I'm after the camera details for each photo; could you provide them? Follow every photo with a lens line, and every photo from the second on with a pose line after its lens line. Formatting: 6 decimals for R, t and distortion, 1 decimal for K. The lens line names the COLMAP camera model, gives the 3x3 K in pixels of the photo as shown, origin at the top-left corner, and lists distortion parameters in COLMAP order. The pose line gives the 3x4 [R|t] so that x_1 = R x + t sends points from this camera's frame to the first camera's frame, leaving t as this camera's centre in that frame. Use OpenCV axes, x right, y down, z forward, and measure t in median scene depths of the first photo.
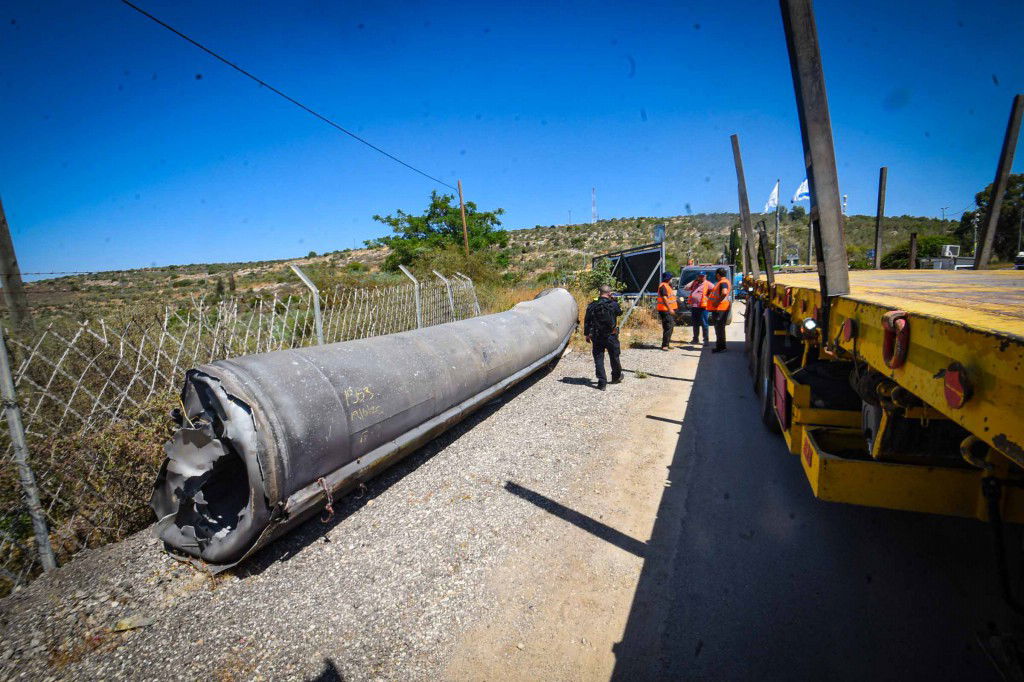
lens RADIAL K [[450.4, 0, 508.2], [0, 450.4, 353.3], [0, 0, 1]] dist [0.003456, -0.019235]
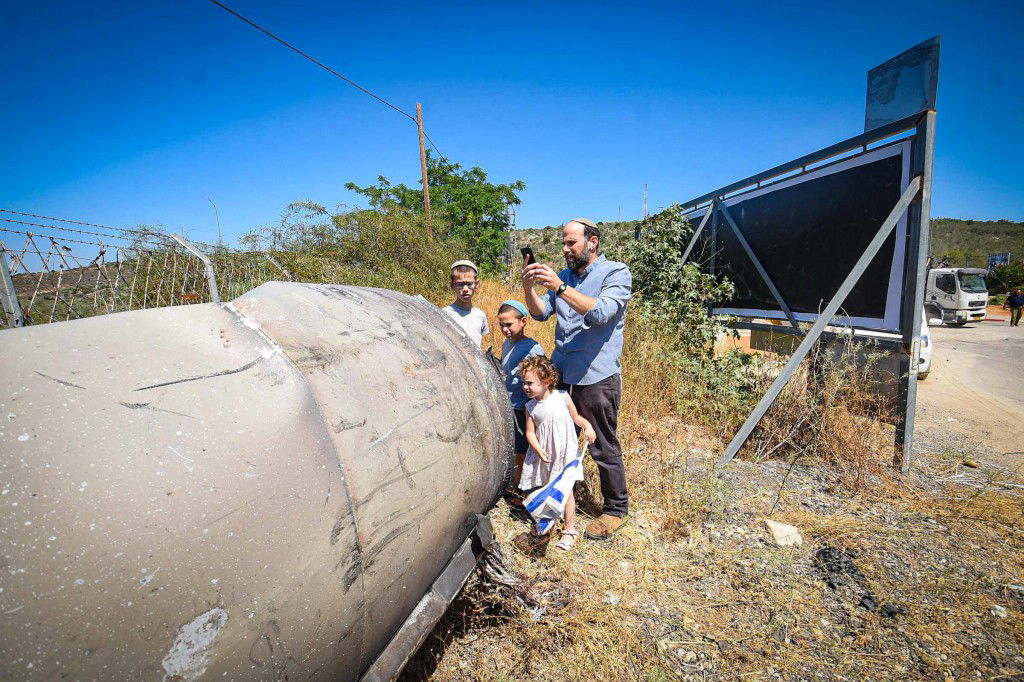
lens RADIAL K [[450.4, 0, 514.4], [0, 450.4, 347.4], [0, 0, 1]] dist [0.003456, -0.019235]
pose [[0.995569, 0.046711, -0.081617, 0.425589], [-0.047336, 0.998862, -0.005748, -0.311739], [0.081256, 0.009586, 0.996647, 2.122887]]
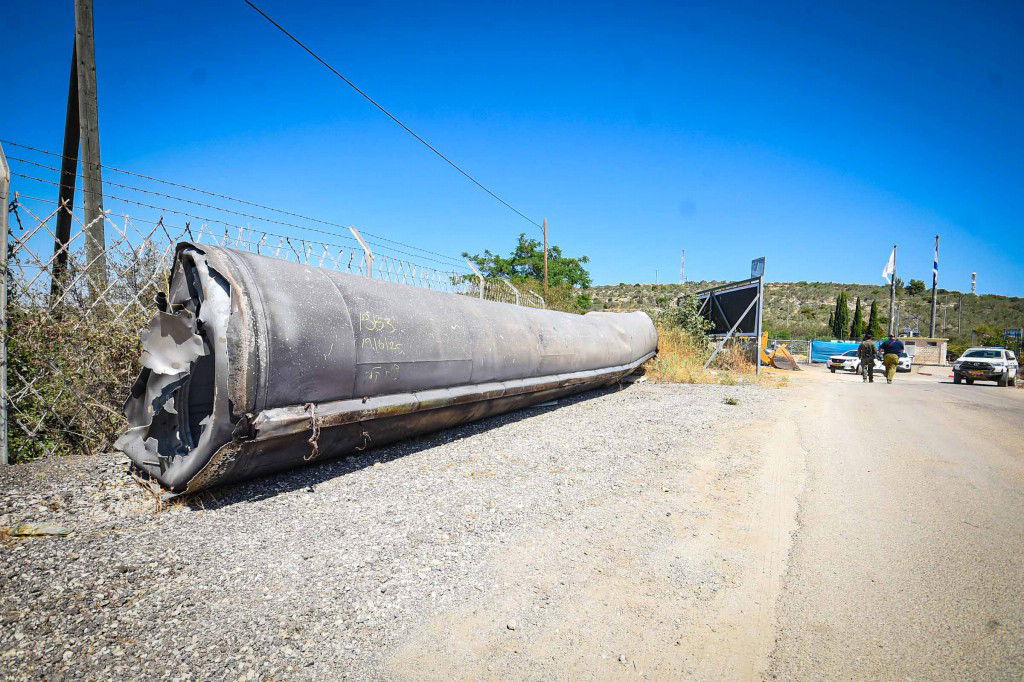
lens RADIAL K [[450.4, 0, 509.1], [0, 450.4, 353.5], [0, 0, 1]] dist [0.003456, -0.019235]
pose [[0.981587, 0.091220, -0.167825, 0.040398], [-0.109916, 0.988305, -0.105699, 0.155888], [0.156220, 0.122200, 0.980134, 0.169458]]
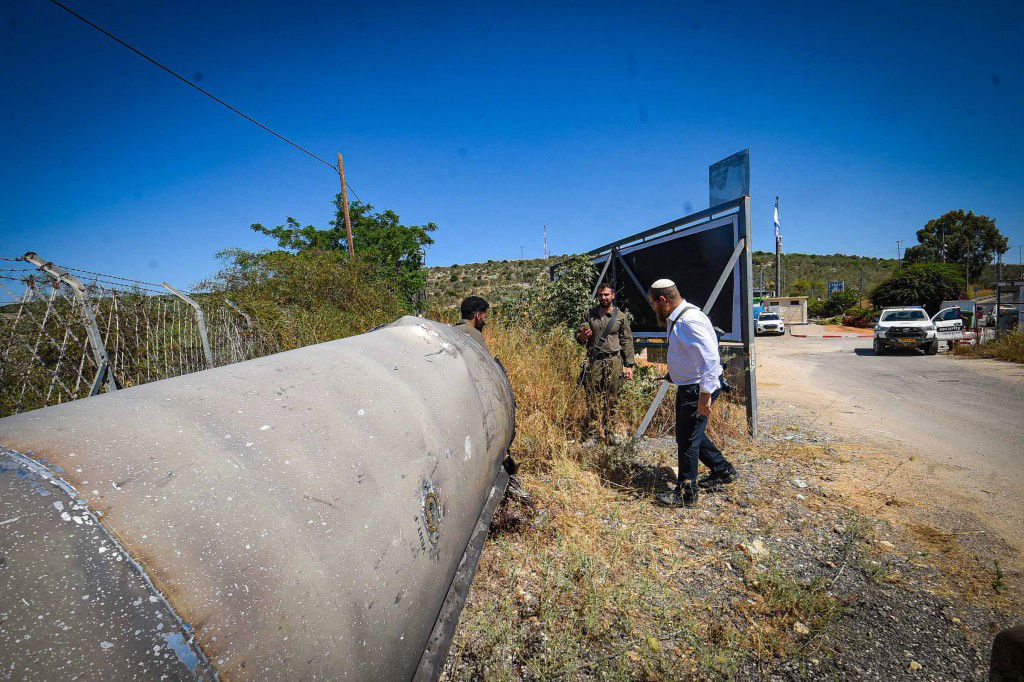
lens RADIAL K [[450.4, 0, 512.7], [0, 450.4, 346.8], [0, 0, 1]] dist [0.003456, -0.019235]
pose [[0.993957, -0.003414, 0.109717, 0.324194], [0.013343, 0.995862, -0.089892, -0.267595], [-0.108956, 0.090812, 0.989890, 1.889525]]
